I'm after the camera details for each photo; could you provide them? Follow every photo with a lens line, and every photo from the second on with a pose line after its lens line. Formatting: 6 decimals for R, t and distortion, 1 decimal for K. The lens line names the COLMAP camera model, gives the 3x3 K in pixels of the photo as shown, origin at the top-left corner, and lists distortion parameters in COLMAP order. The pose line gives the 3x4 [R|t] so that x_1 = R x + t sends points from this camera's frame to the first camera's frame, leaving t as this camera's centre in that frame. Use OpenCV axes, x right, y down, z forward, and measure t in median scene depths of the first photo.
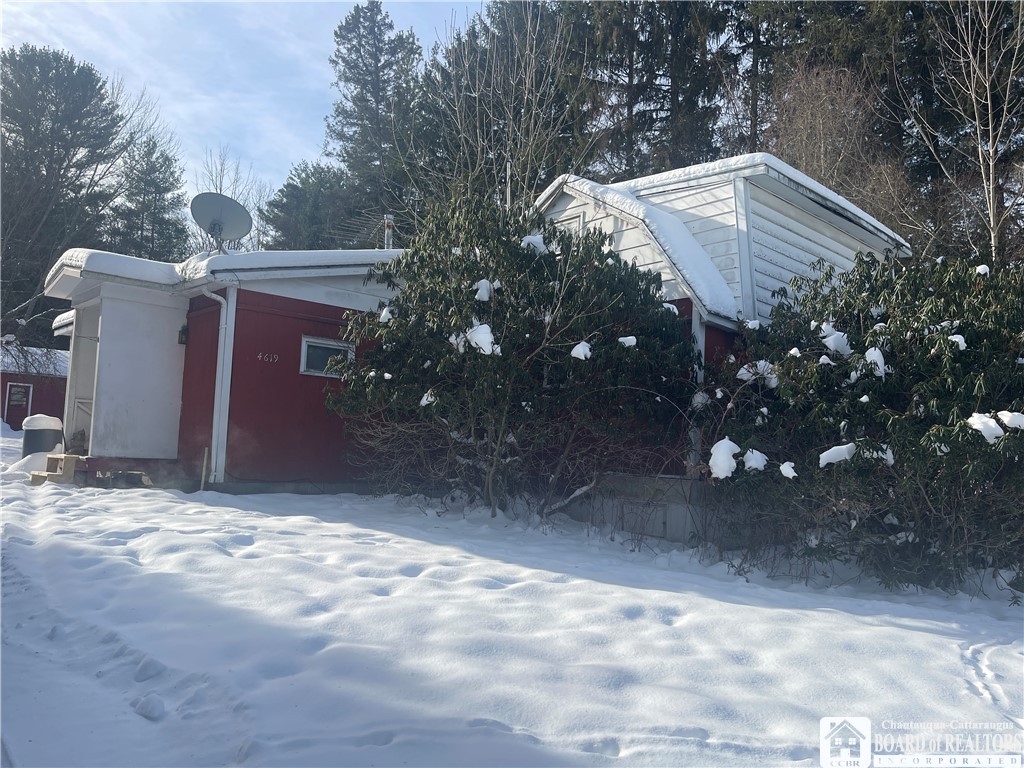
lens RADIAL K [[778.5, 0, 509.5], [0, 778.5, 381.7], [0, 0, 1]] dist [0.035717, -0.008740]
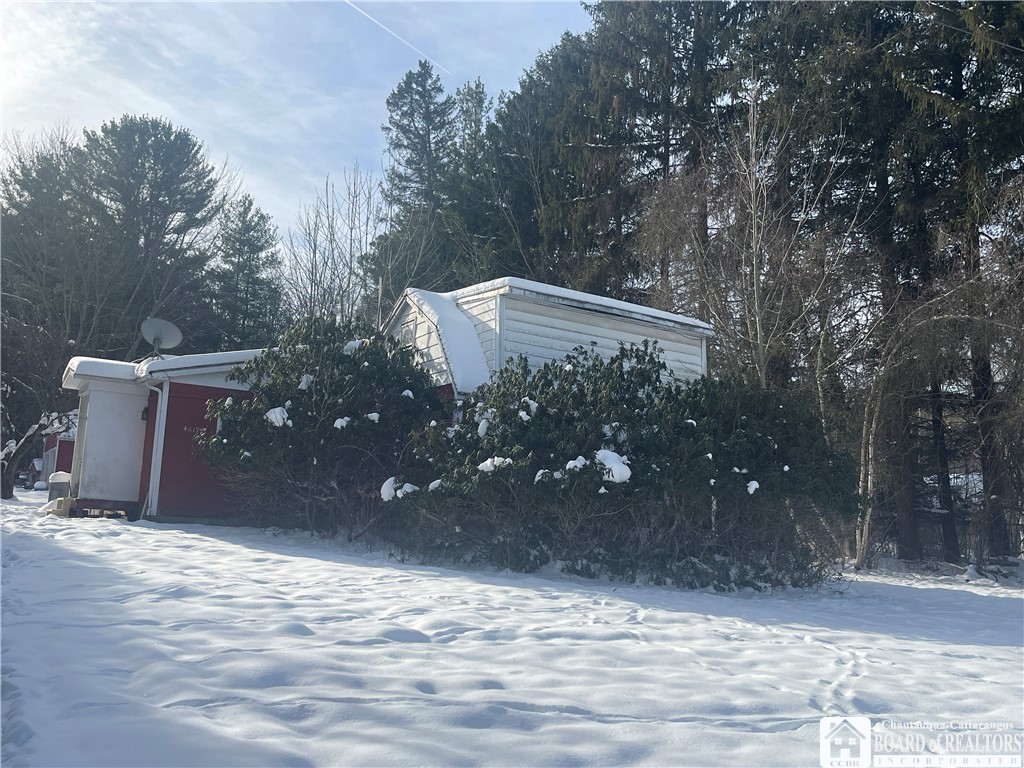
lens RADIAL K [[1006.9, 0, 514.5], [0, 1006.9, 386.7], [0, 0, 1]] dist [0.014308, 0.000000]
pose [[0.978129, -0.022631, -0.206762, 0.196154], [0.009716, 0.997949, -0.063267, 0.004140], [0.207770, 0.059874, 0.976344, -0.205509]]
